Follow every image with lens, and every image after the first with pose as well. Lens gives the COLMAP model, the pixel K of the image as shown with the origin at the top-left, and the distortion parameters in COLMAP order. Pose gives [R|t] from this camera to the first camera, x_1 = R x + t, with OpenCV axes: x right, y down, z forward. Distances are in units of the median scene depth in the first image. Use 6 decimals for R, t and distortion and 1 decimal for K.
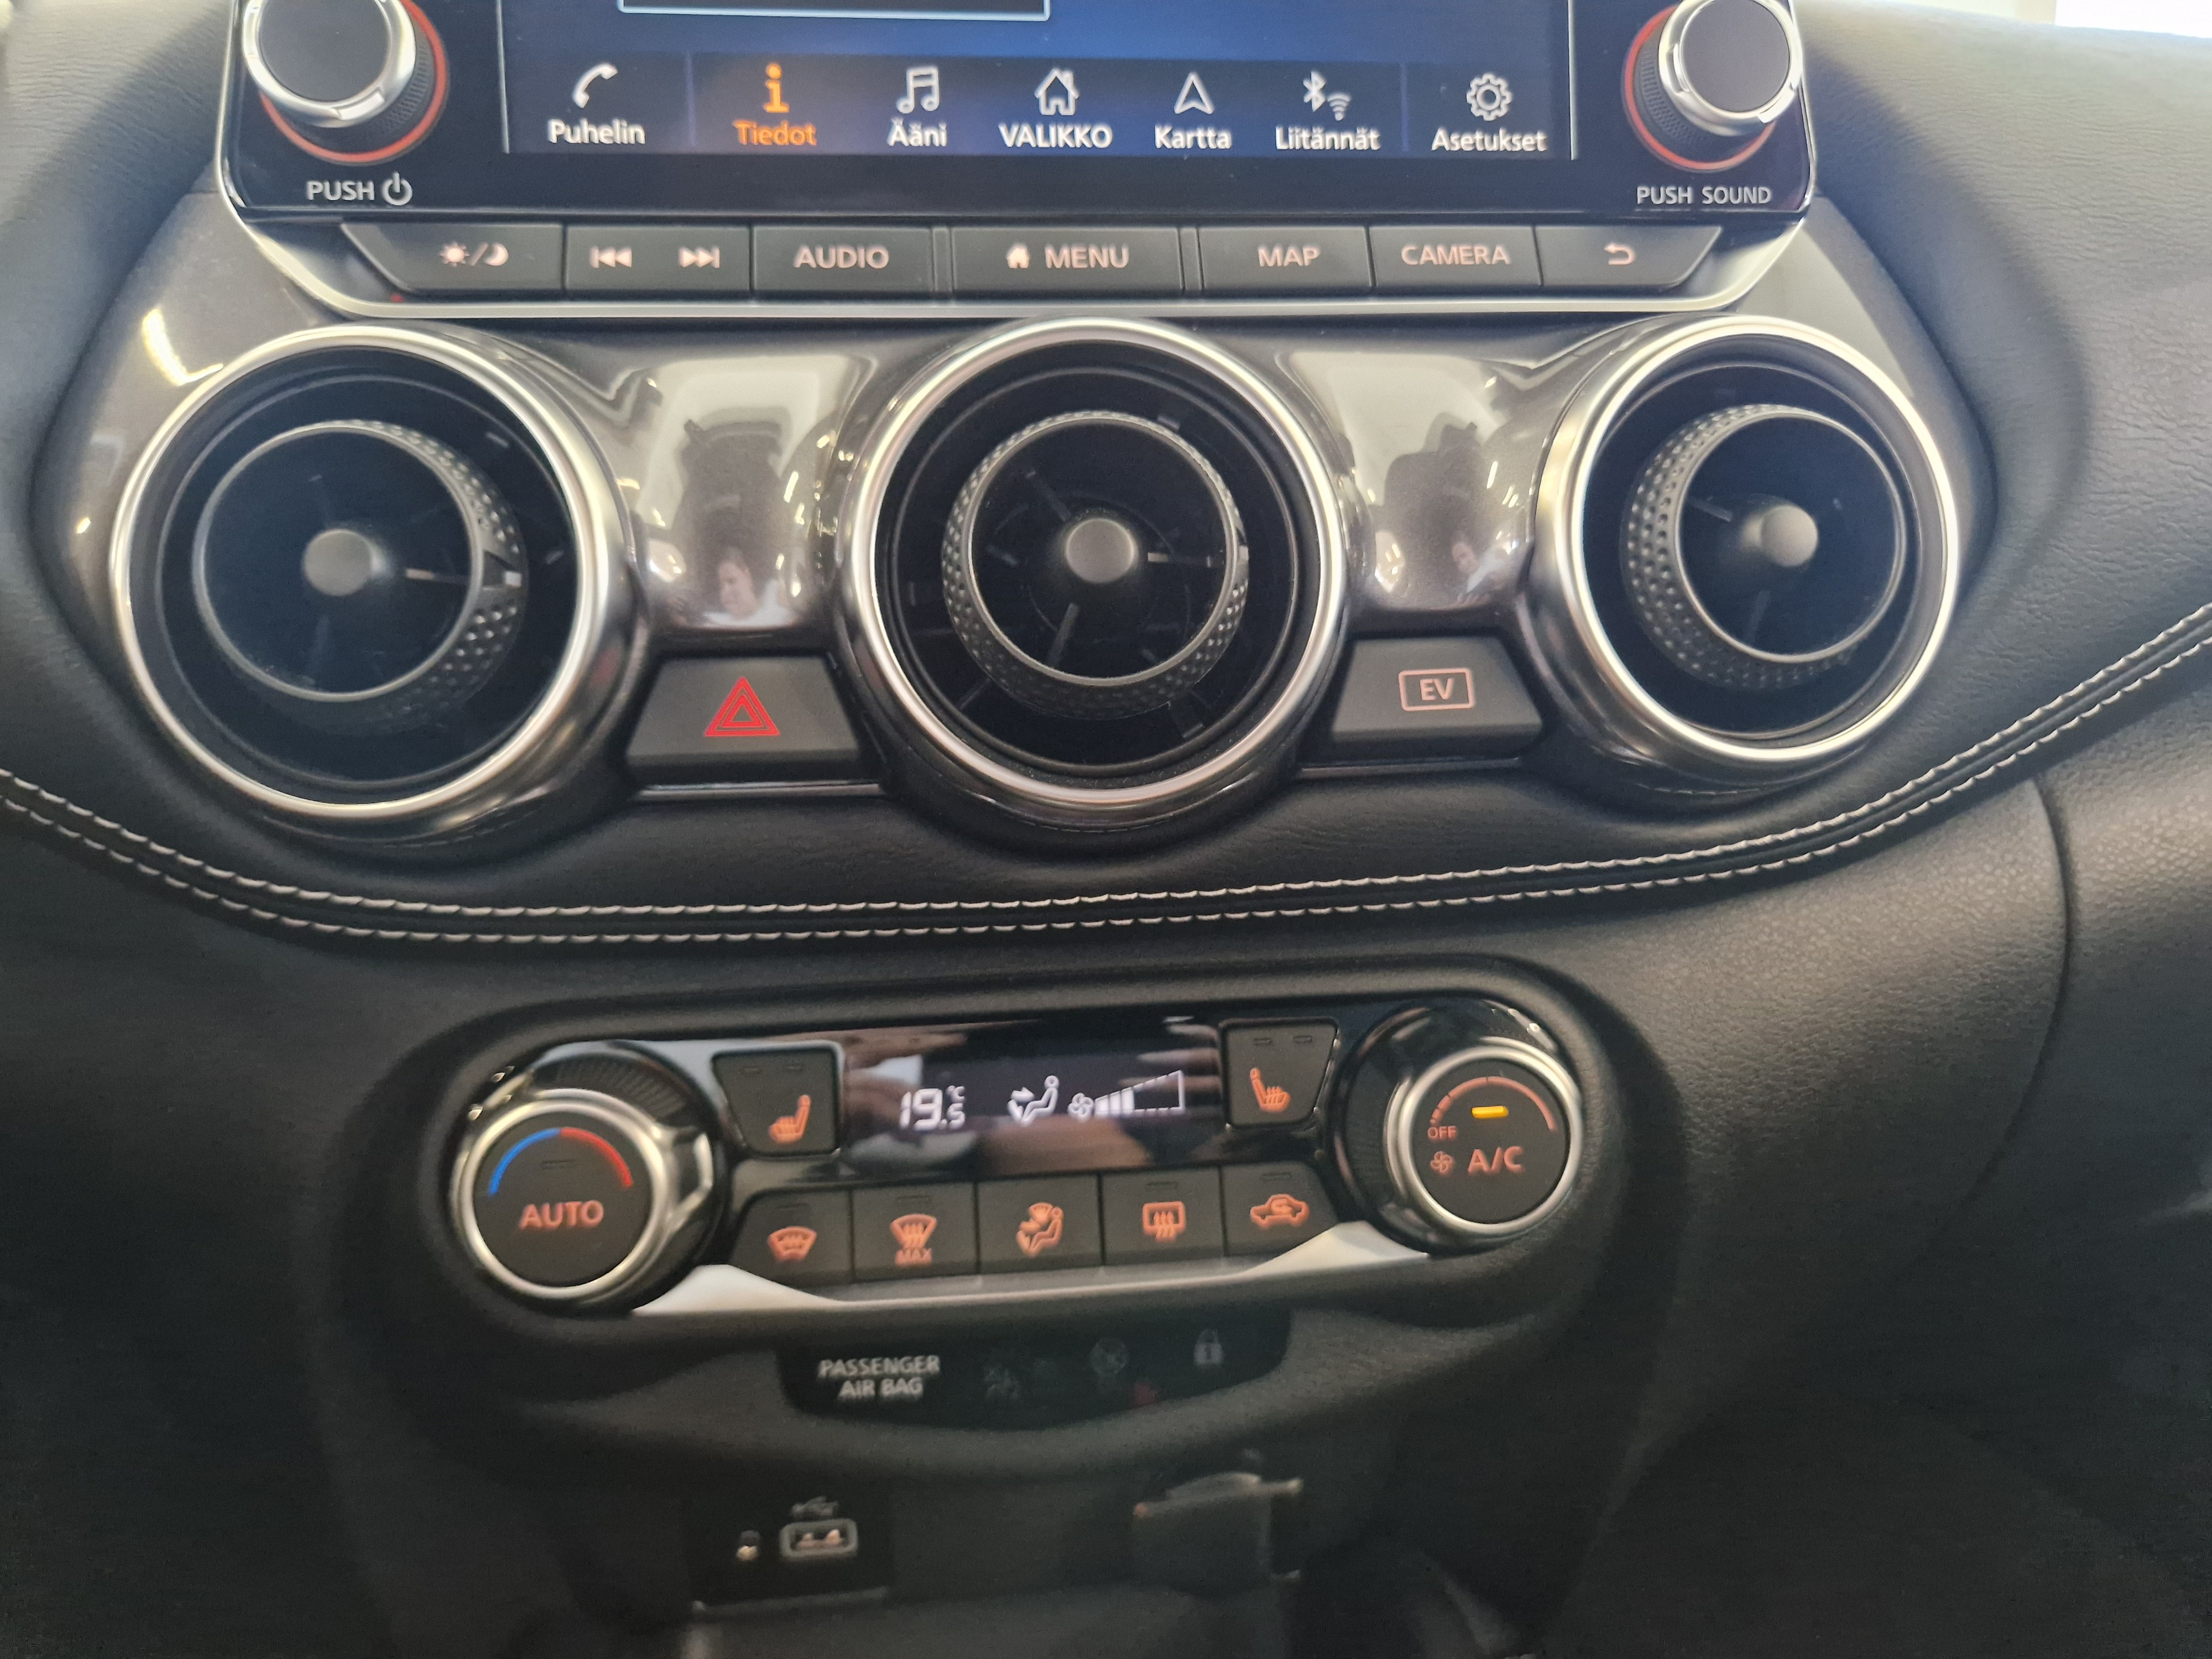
lens RADIAL K [[1492.9, 0, 1141.6], [0, 1492.9, 829.9], [0, 0, 1]] dist [0.038031, -0.036791]
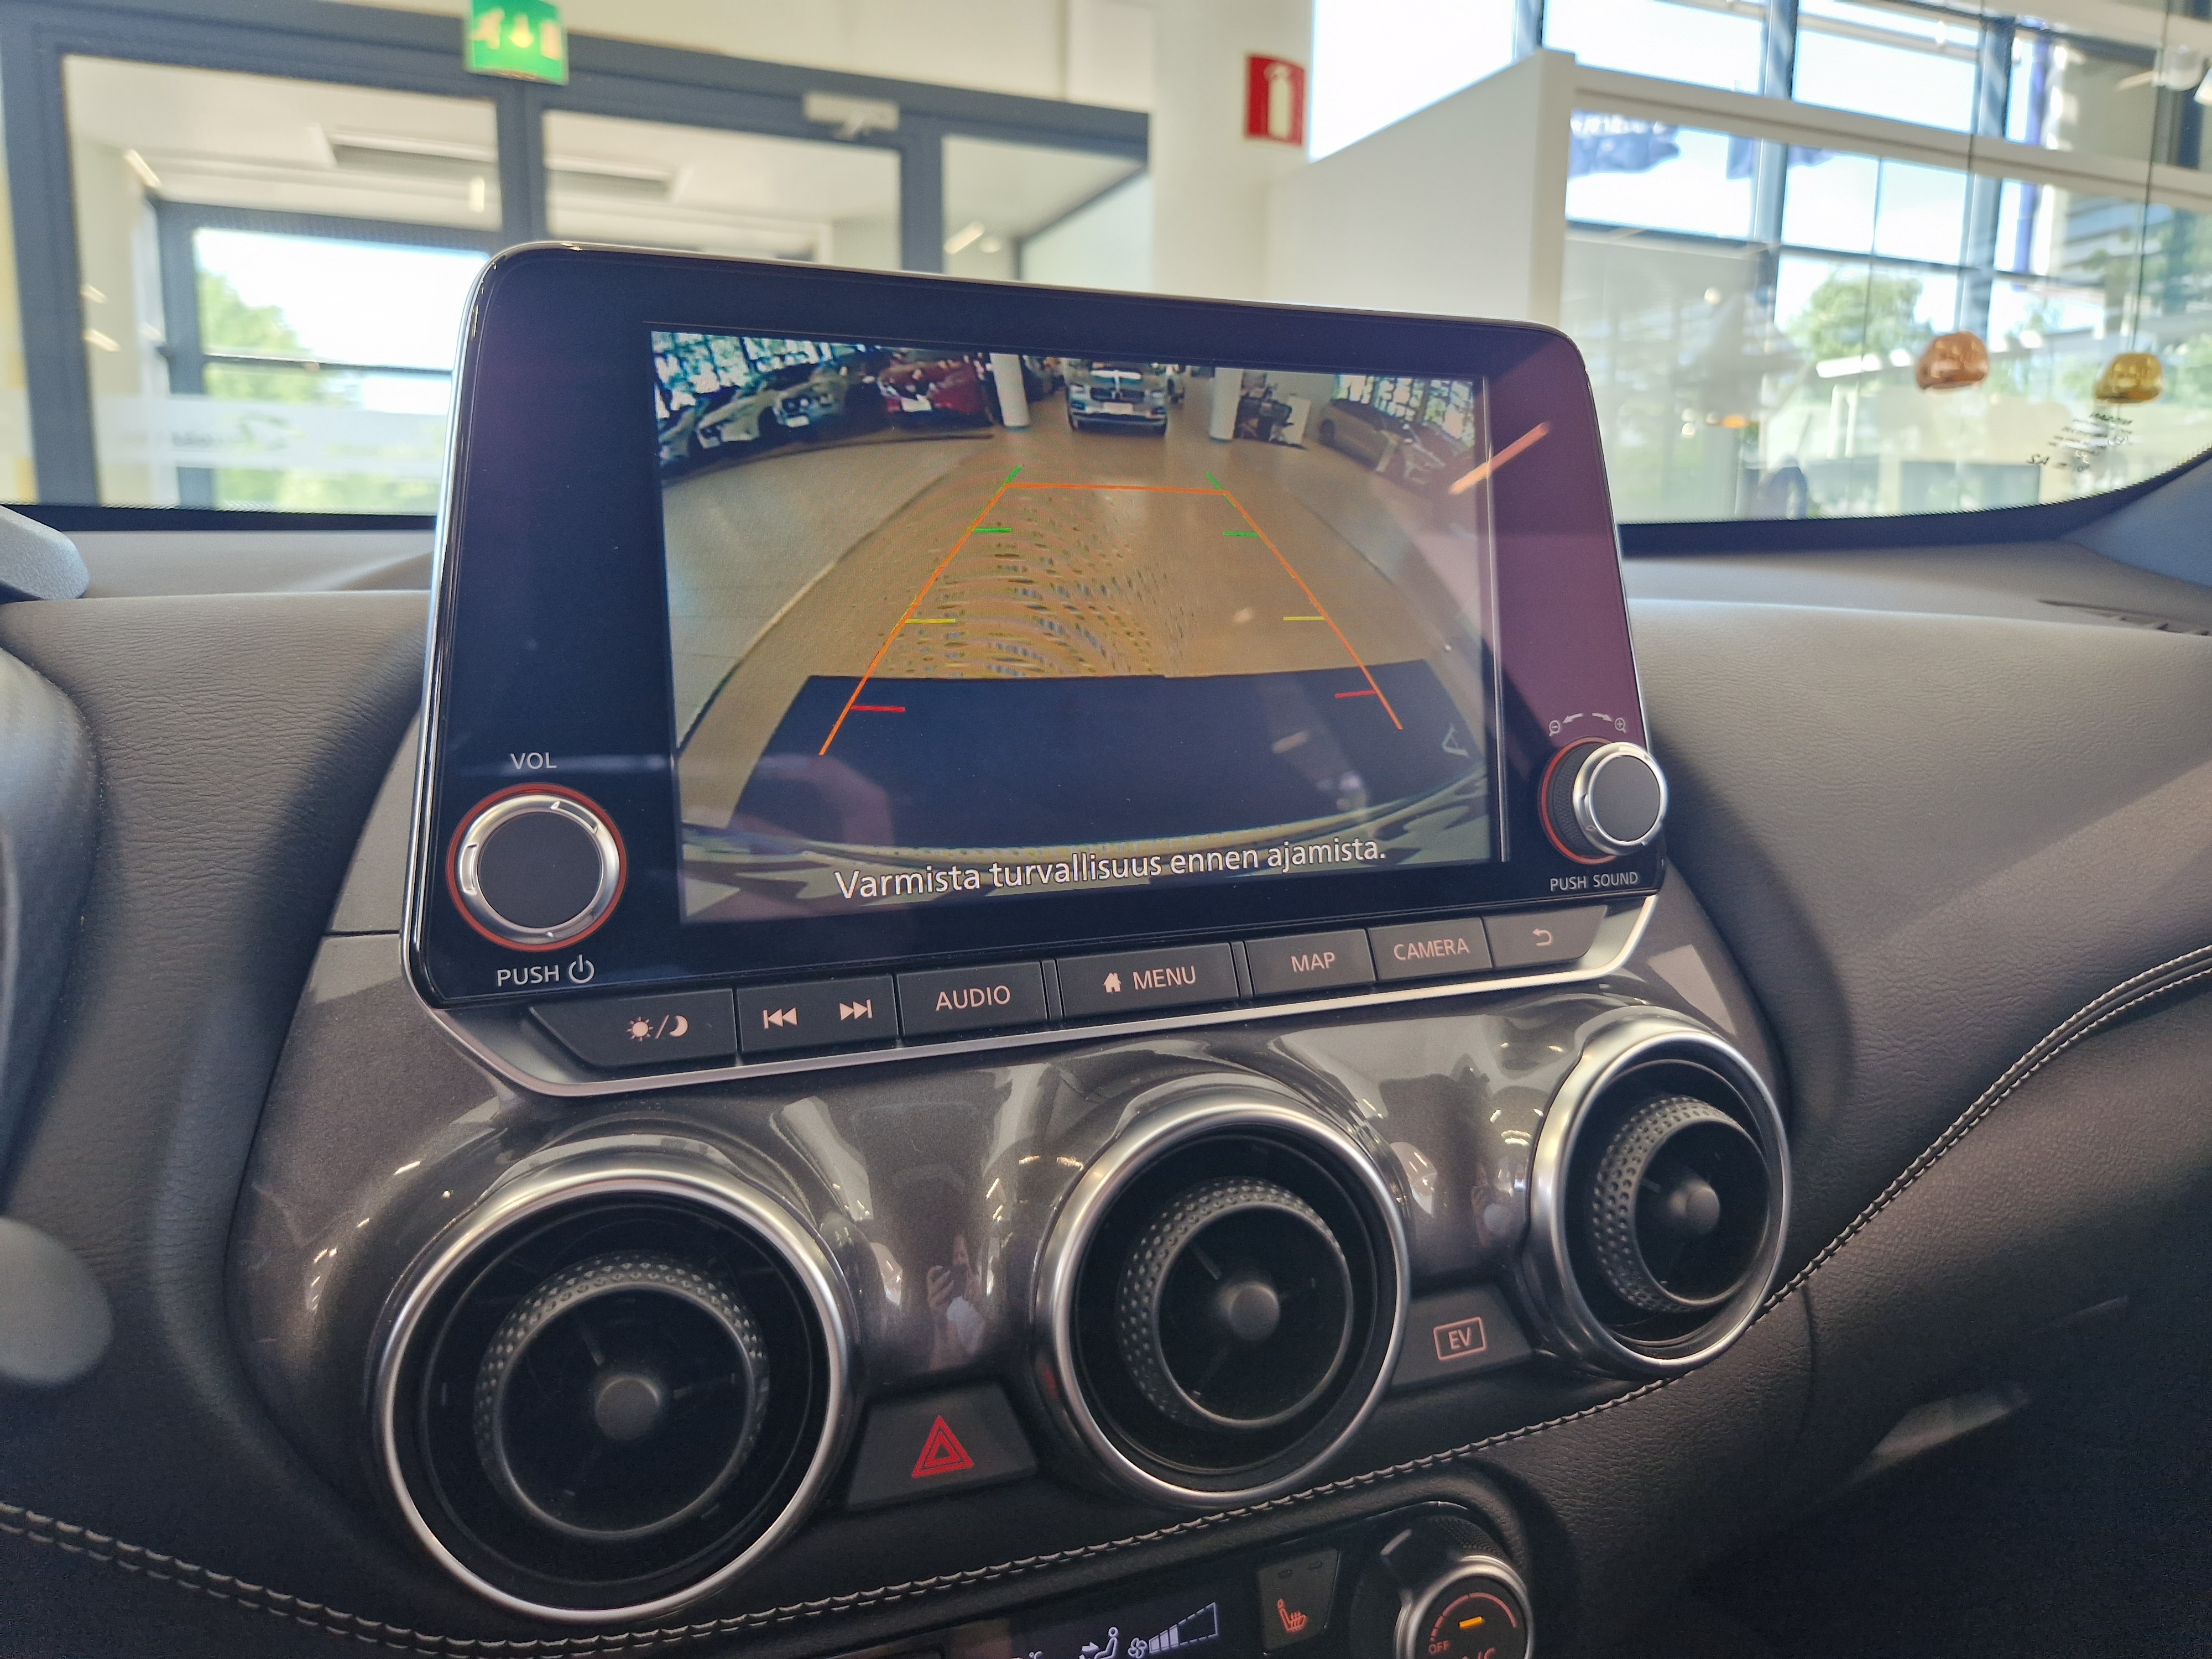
lens RADIAL K [[1492.9, 0, 1123.7], [0, 1492.9, 828.1], [0, 0, 1]] dist [0.038031, -0.036791]
pose [[0.965082, -0.018895, 0.261264, -0.367730], [0.022690, 0.999676, -0.011516, -0.471212], [-0.260962, 0.017042, 0.965199, -0.155249]]
